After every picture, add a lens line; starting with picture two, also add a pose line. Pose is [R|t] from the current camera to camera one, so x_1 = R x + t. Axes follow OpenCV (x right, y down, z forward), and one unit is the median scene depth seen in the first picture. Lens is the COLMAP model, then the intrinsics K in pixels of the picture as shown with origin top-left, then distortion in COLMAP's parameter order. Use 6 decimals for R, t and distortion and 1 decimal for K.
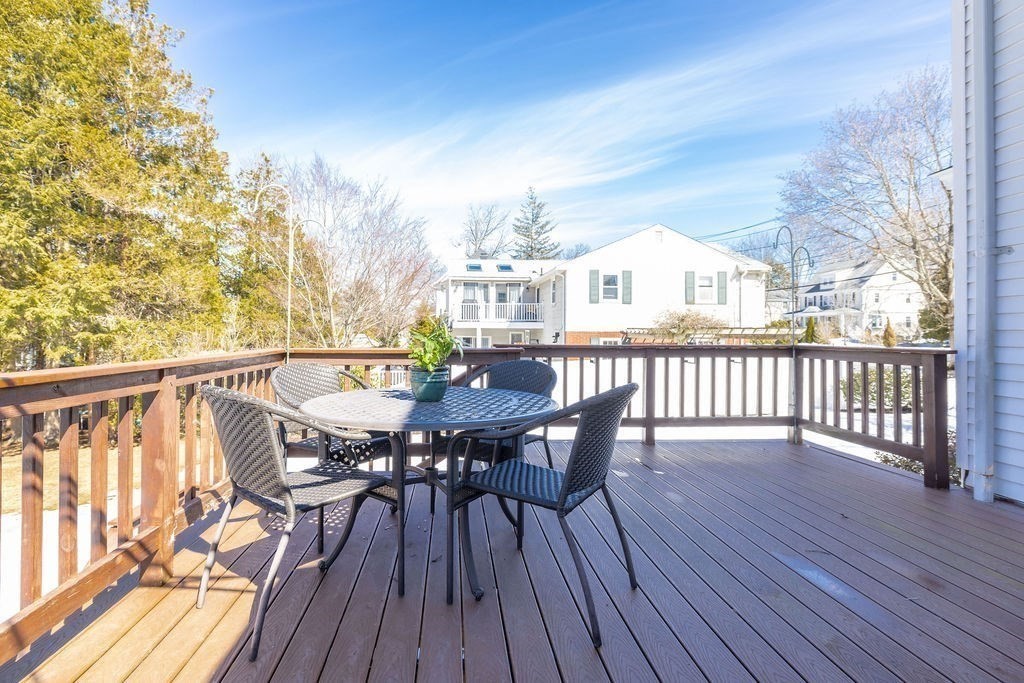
lens RADIAL K [[493.3, 0, 510.8], [0, 493.3, 325.0], [0, 0, 1]] dist [-0.002438, -0.000368]
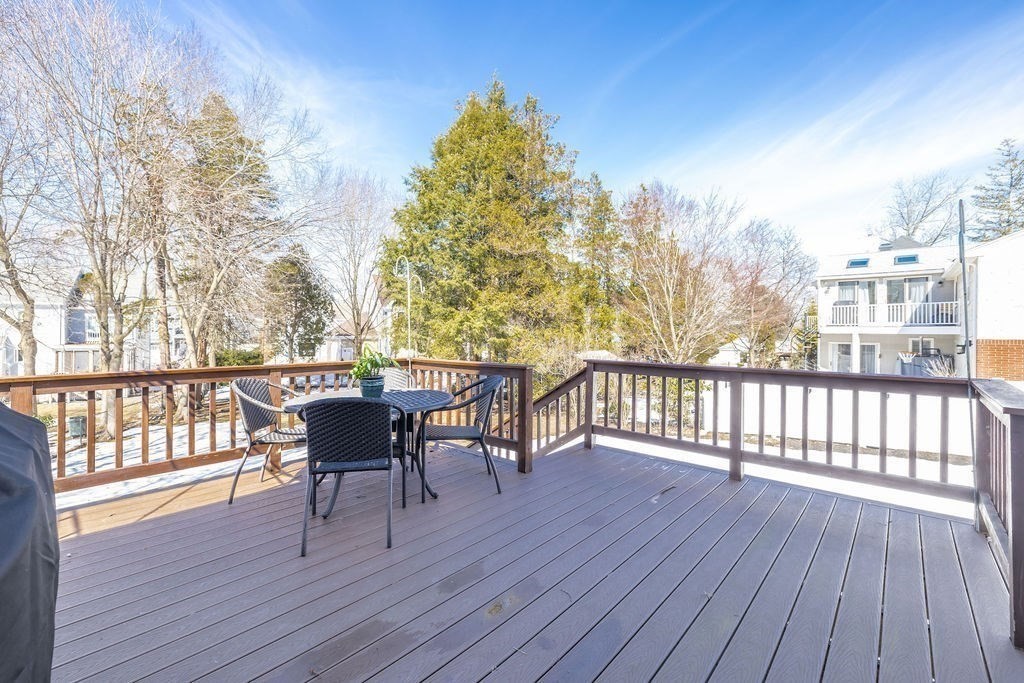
lens RADIAL K [[455.8, 0, 512.0], [0, 455.8, 341.5], [0, 0, 1]] dist [-0.000869, -0.000295]
pose [[0.709320, 0.013433, -0.704758, 0.131989], [0.004655, 0.999707, 0.023740, -0.004154], [0.704871, -0.020120, 0.709050, 0.021252]]
